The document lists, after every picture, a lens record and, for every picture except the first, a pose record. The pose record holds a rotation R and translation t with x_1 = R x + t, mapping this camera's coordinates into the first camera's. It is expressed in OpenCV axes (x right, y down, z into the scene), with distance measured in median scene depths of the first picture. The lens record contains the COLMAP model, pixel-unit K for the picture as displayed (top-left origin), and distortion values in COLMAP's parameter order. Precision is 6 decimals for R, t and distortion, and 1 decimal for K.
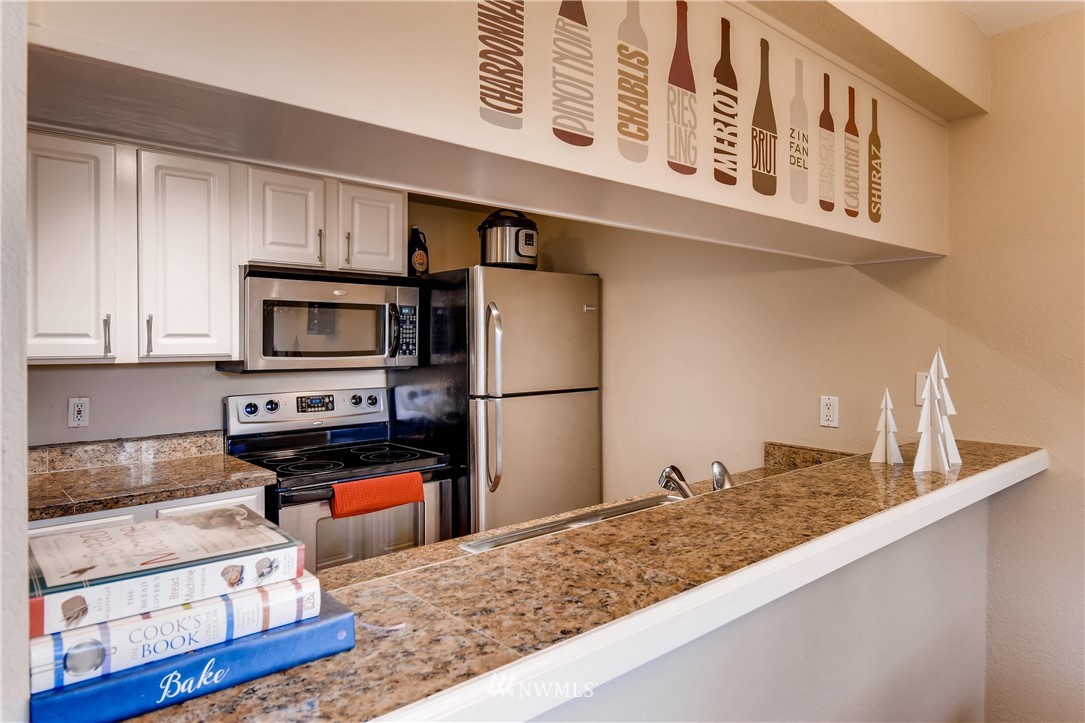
lens RADIAL K [[671.5, 0, 553.4], [0, 671.5, 347.8], [0, 0, 1]] dist [0.034580, -0.033697]
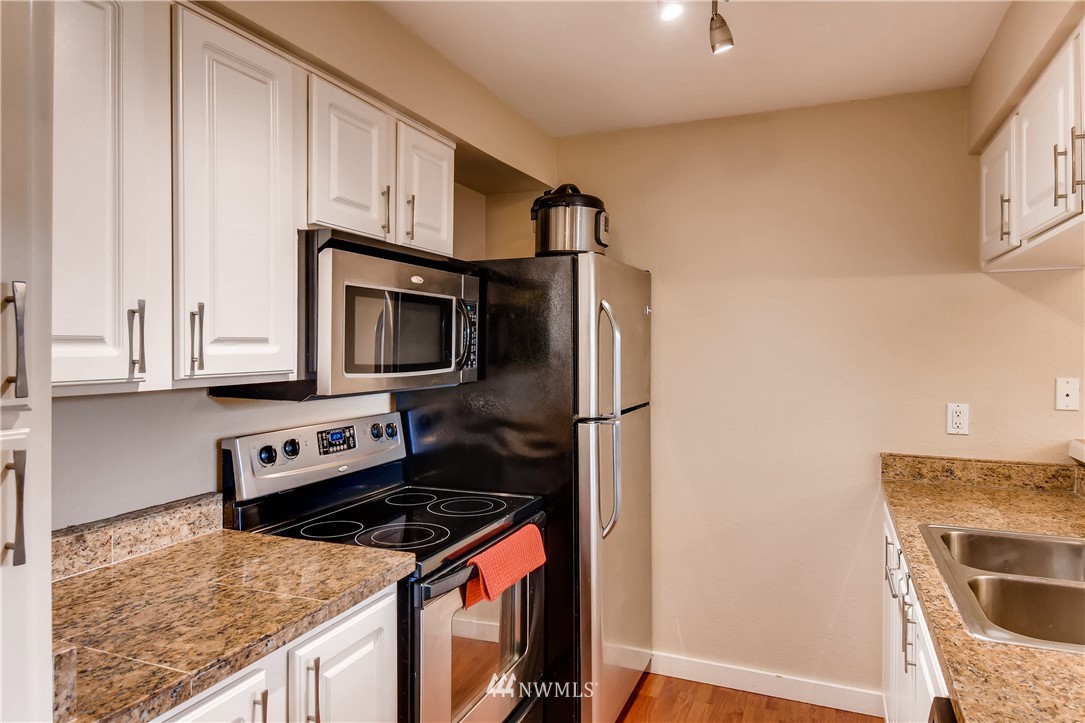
lens RADIAL K [[671.5, 0, 553.4], [0, 671.5, 347.8], [0, 0, 1]] dist [0.034580, -0.033697]
pose [[0.903913, -0.001348, 0.427715, -0.488981], [0.005283, 0.999954, -0.008013, -0.004897], [-0.427685, 0.009502, 0.903878, 0.310504]]
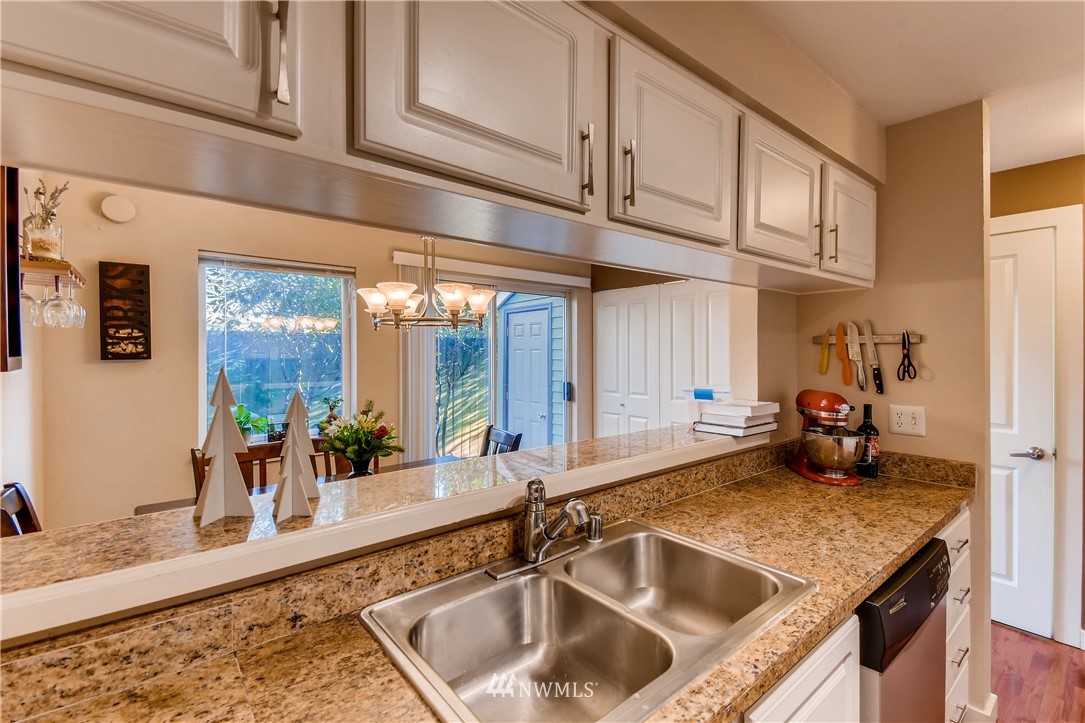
lens RADIAL K [[474.5, 0, 545.2], [0, 474.5, 348.9], [0, 0, 1]] dist [0.015127, -0.000621]
pose [[-0.998796, 0.001883, 0.049020, 0.107873], [0.002283, 0.999965, 0.008101, -0.014519], [-0.049003, 0.008203, -0.998765, 0.948118]]
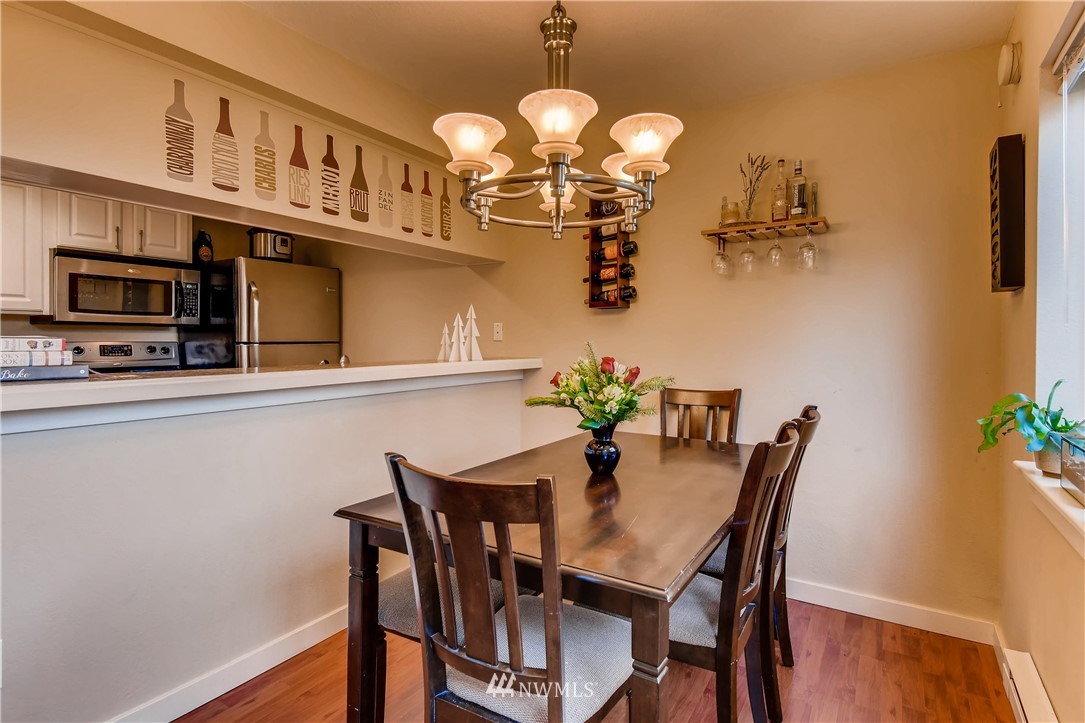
lens RADIAL K [[535.4, 0, 546.9], [0, 535.4, 346.2], [0, 0, 1]] dist [0.051227, -0.037673]
pose [[0.957536, -0.000777, 0.288312, 0.197972], [-0.000279, 0.999993, 0.003623, 0.075838], [-0.288313, -0.003550, 0.957530, -0.381229]]
